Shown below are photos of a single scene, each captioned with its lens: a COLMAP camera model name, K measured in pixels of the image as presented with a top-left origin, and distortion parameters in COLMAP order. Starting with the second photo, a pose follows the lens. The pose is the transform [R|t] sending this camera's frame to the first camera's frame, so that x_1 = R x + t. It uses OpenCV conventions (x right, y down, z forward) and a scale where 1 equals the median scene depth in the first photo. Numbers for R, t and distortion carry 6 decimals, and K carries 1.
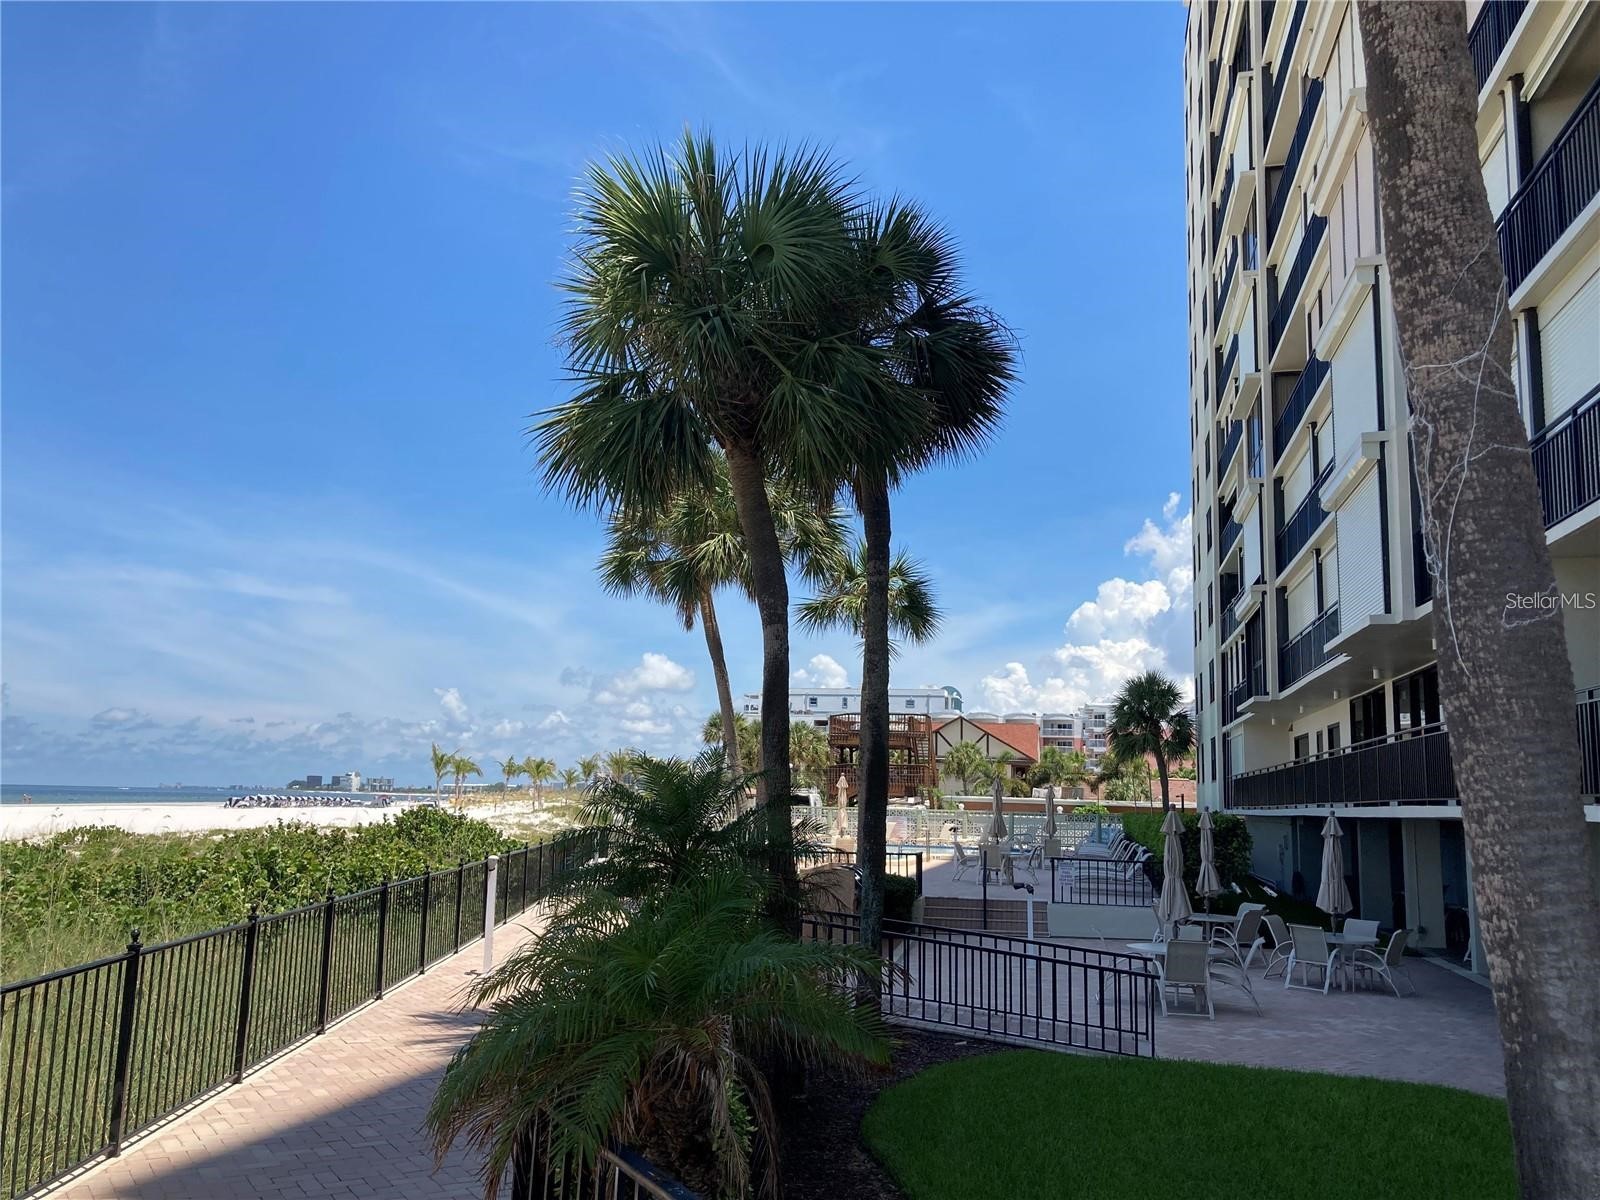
lens RADIAL K [[1302.1, 0, 800.0], [0, 1302.1, 600.0], [0, 0, 1]] dist [0.069571, 0.001216]
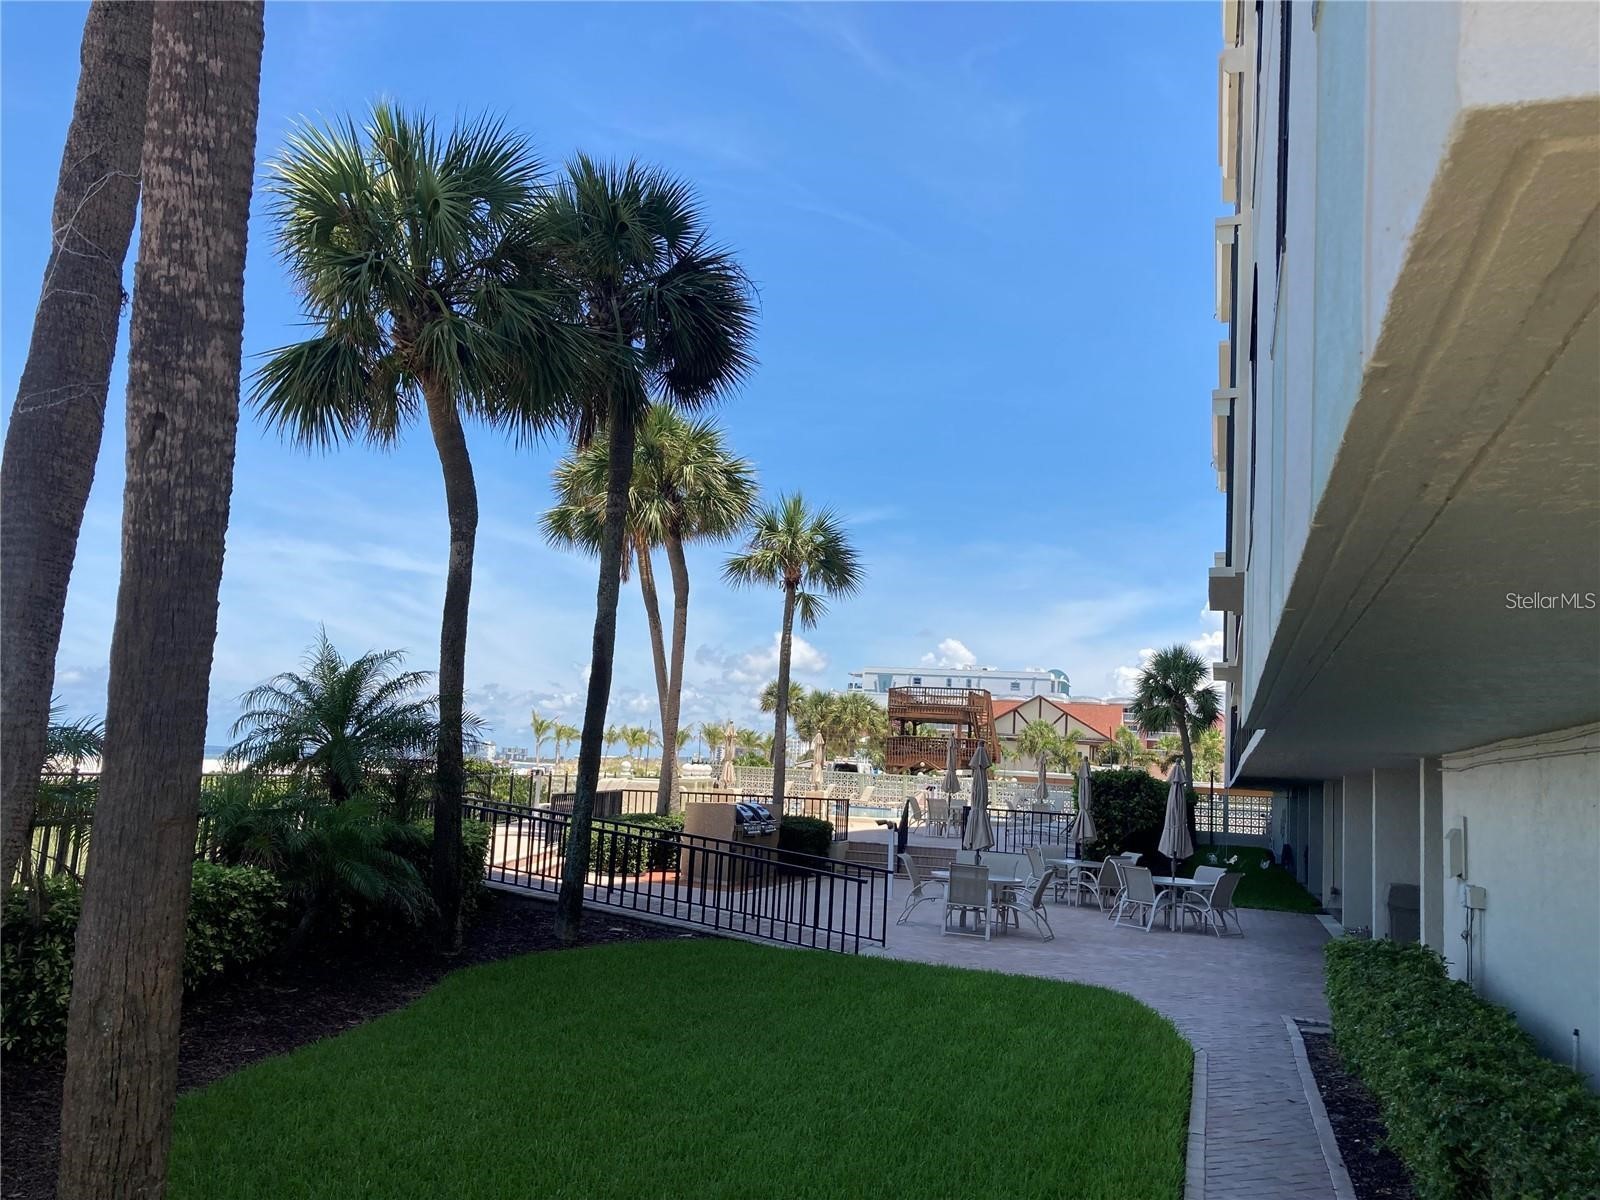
lens RADIAL K [[1300.6, 0, 800.0], [0, 1300.6, 600.0], [0, 0, 1]] dist [0.099881, 0.000316]
pose [[0.992930, 0.017774, -0.117366, 0.099740], [-0.016475, 0.999792, 0.012033, 0.012470], [0.117555, -0.010014, 0.993016, -0.021512]]
